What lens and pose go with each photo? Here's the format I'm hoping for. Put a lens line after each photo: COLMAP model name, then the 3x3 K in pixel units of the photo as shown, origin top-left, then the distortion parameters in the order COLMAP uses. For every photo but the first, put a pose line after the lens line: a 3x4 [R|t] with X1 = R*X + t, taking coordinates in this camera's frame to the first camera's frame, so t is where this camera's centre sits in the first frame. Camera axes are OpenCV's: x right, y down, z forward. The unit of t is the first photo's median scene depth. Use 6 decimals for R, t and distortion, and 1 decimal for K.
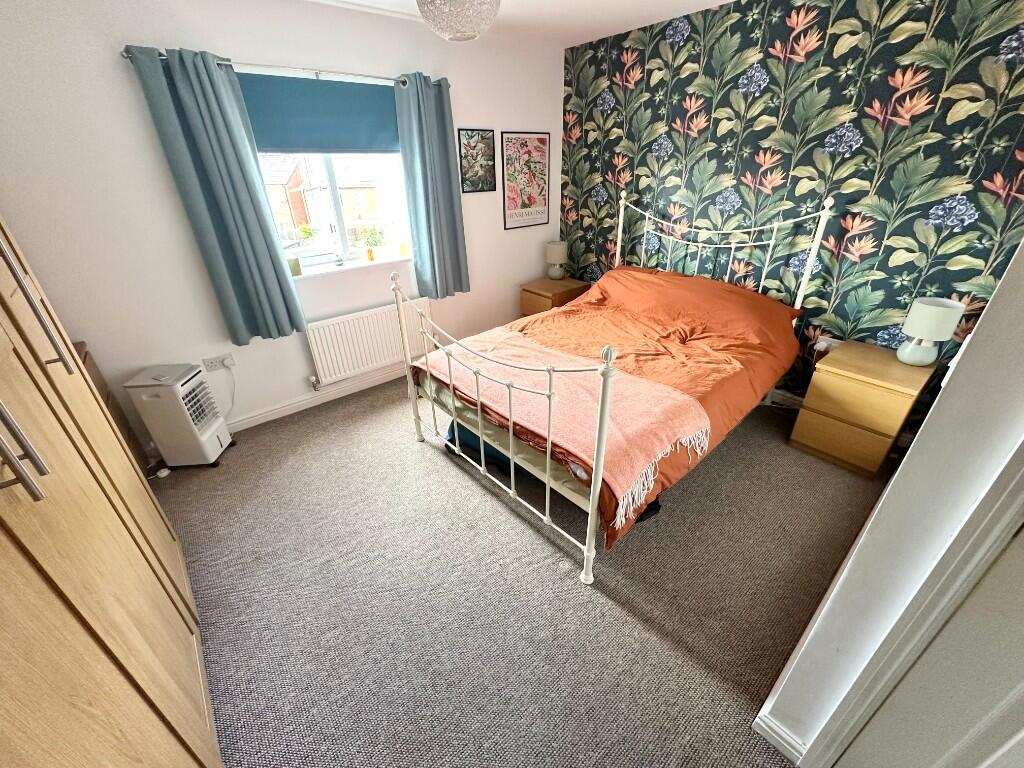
lens RADIAL K [[410.9, 0, 512.7], [0, 410.9, 383.5], [0, 0, 1]] dist [-0.004398, 0.000078]
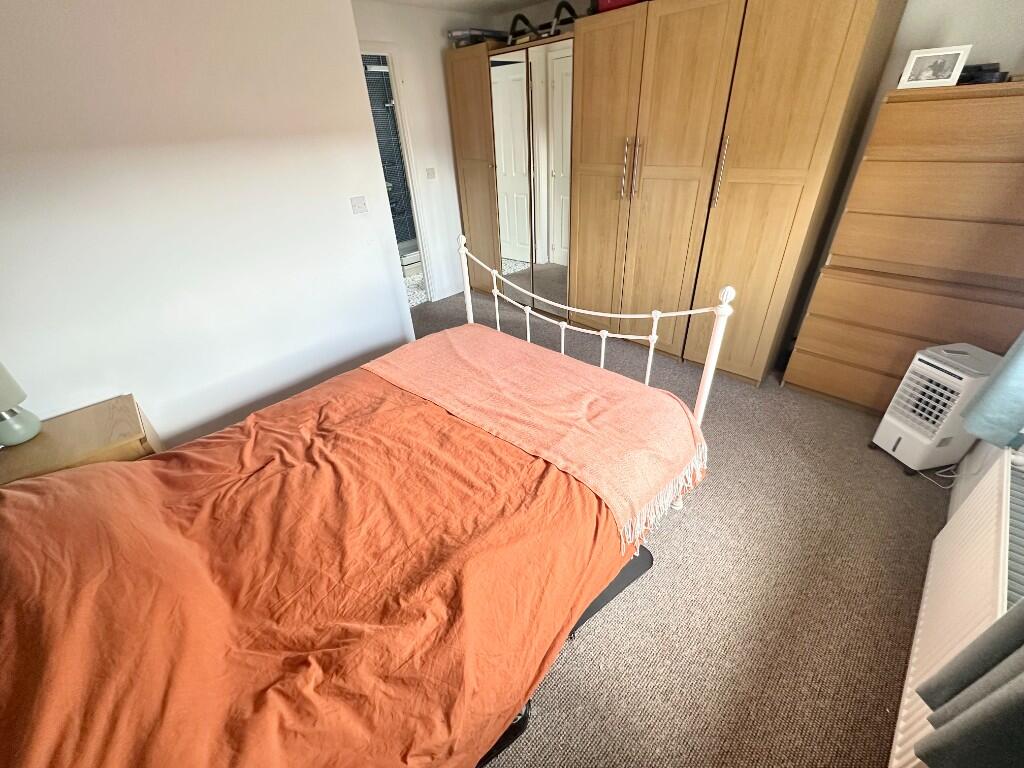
lens RADIAL K [[410.9, 0, 514.3], [0, 410.9, 387.5], [0, 0, 1]] dist [-0.004398, 0.000078]
pose [[-0.994692, 0.099665, -0.025570, 0.052019], [0.025723, 0.481486, 0.876076, -0.523919], [0.099626, 0.870769, -0.481494, 0.972897]]
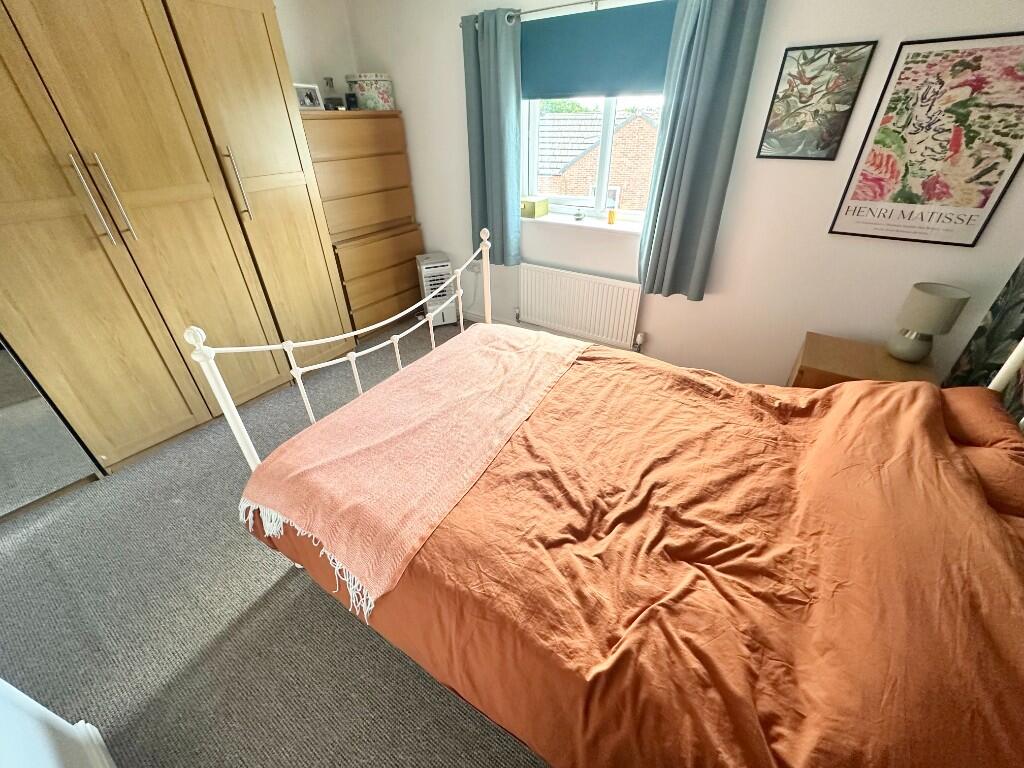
lens RADIAL K [[410.9, 0, 514.6], [0, 410.9, 384.9], [0, 0, 1]] dist [-0.004398, 0.000078]
pose [[0.274628, 0.535980, -0.798314, 0.490633], [-0.449386, 0.805529, 0.386231, -0.264318], [0.850077, 0.252682, 0.462083, 0.488973]]
